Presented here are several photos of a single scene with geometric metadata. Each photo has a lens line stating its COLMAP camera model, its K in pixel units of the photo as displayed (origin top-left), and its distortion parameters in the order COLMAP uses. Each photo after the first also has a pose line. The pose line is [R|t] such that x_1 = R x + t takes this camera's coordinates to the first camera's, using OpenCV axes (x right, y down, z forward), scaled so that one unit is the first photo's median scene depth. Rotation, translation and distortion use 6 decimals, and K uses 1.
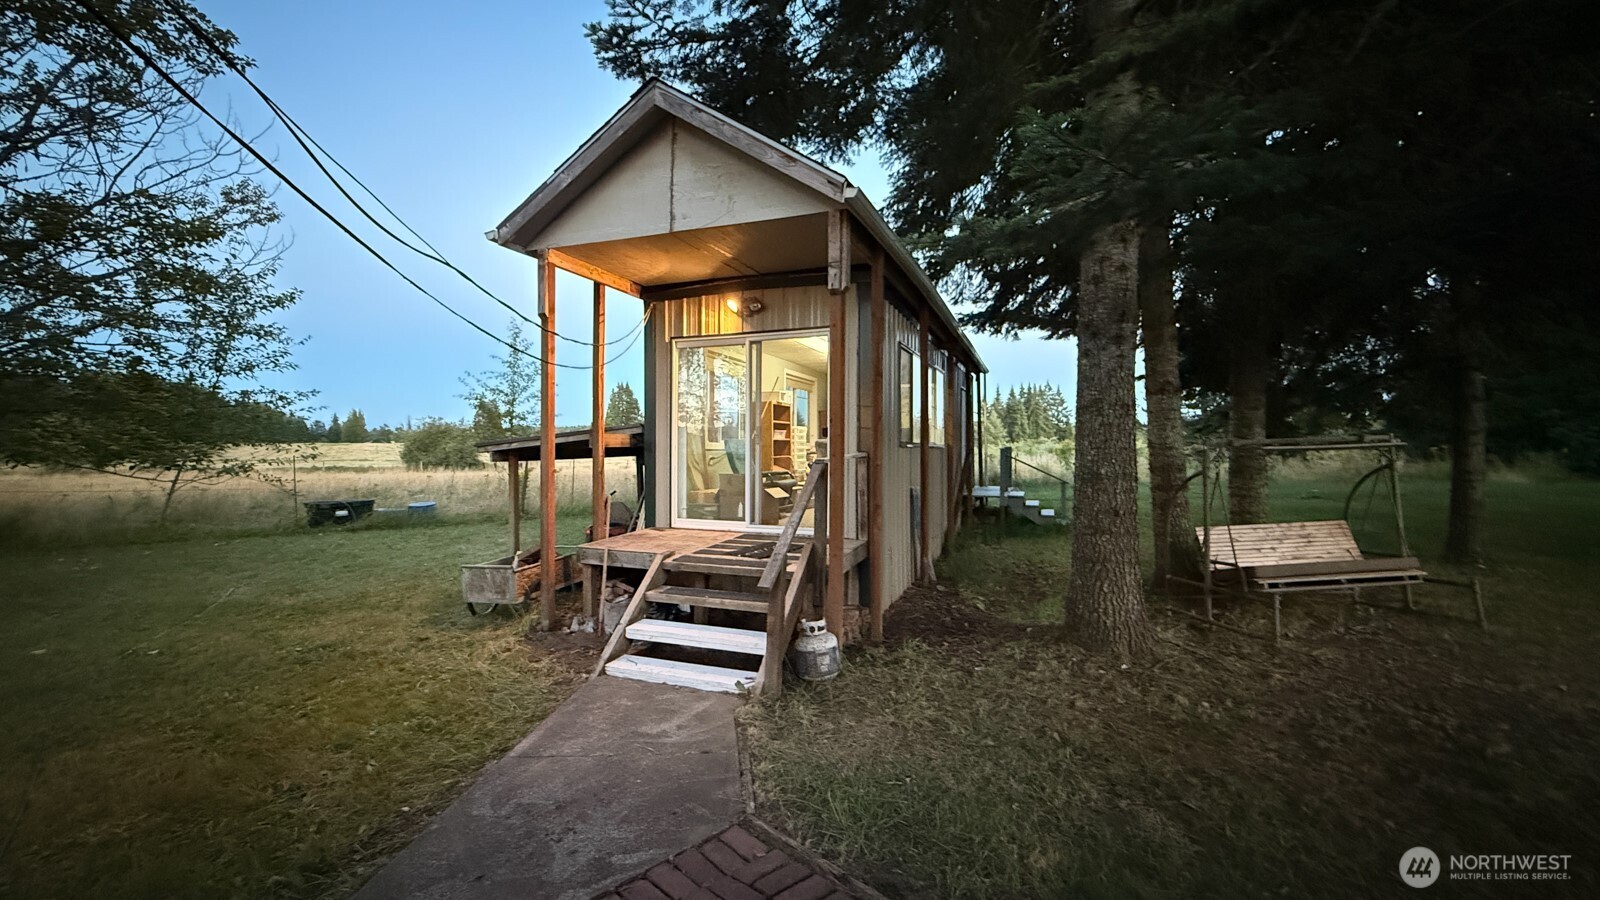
lens RADIAL K [[633.0, 0, 800.0], [0, 633.0, 450.0], [0, 0, 1]] dist [0.015260, 0.000094]
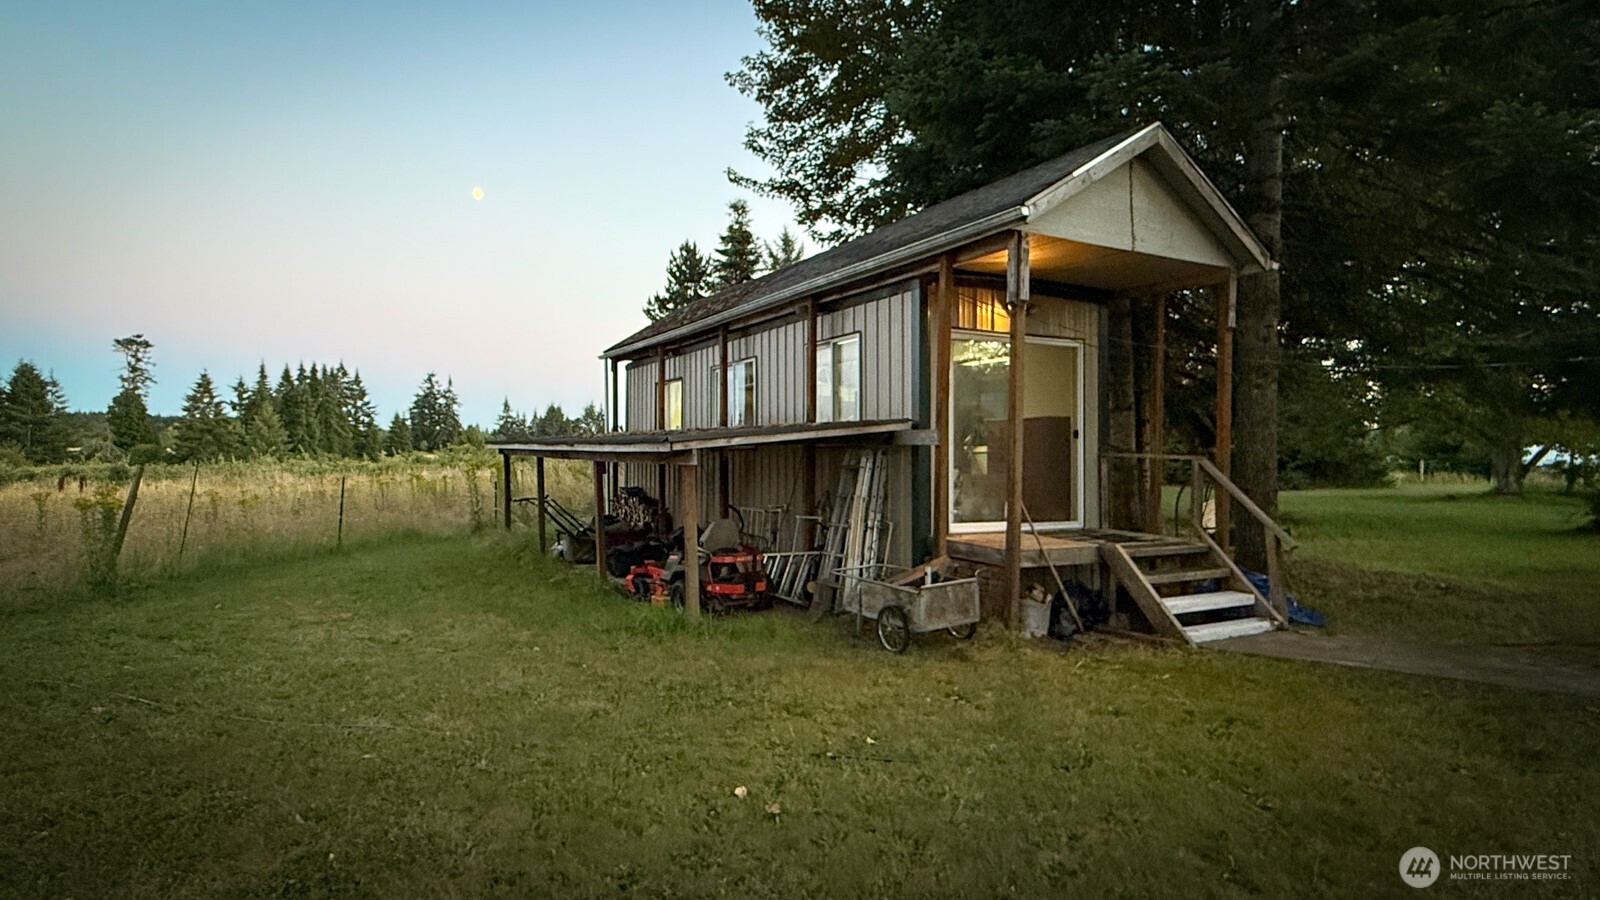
lens RADIAL K [[907.6, 0, 800.0], [0, 907.6, 450.0], [0, 0, 1]] dist [0.002039, 0.001876]
pose [[0.642107, 0.010886, 0.766538, -1.388496], [0.001069, 0.999885, -0.015095, 0.021220], [-0.766614, 0.010512, 0.642022, 0.337934]]
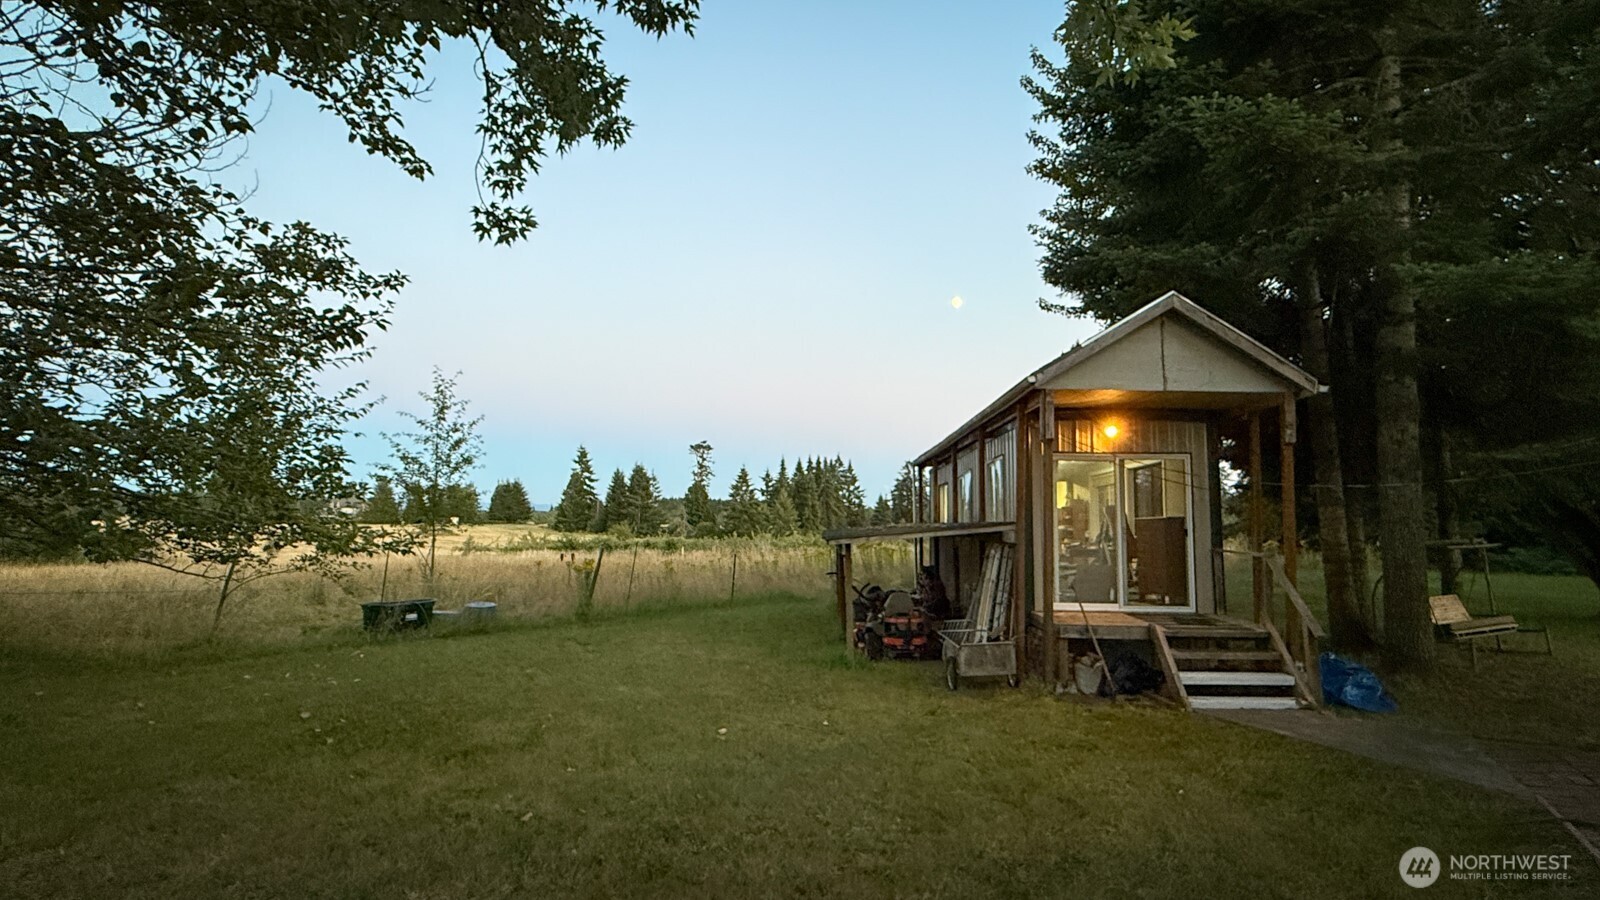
lens RADIAL K [[838.5, 0, 800.0], [0, 838.5, 450.0], [0, 0, 1]] dist [0.000424, -0.000528]
pose [[0.939009, 0.044413, 0.341013, -1.232414], [-0.009540, 0.994608, -0.103267, -0.010805], [-0.343761, 0.093716, 0.934369, -0.341227]]
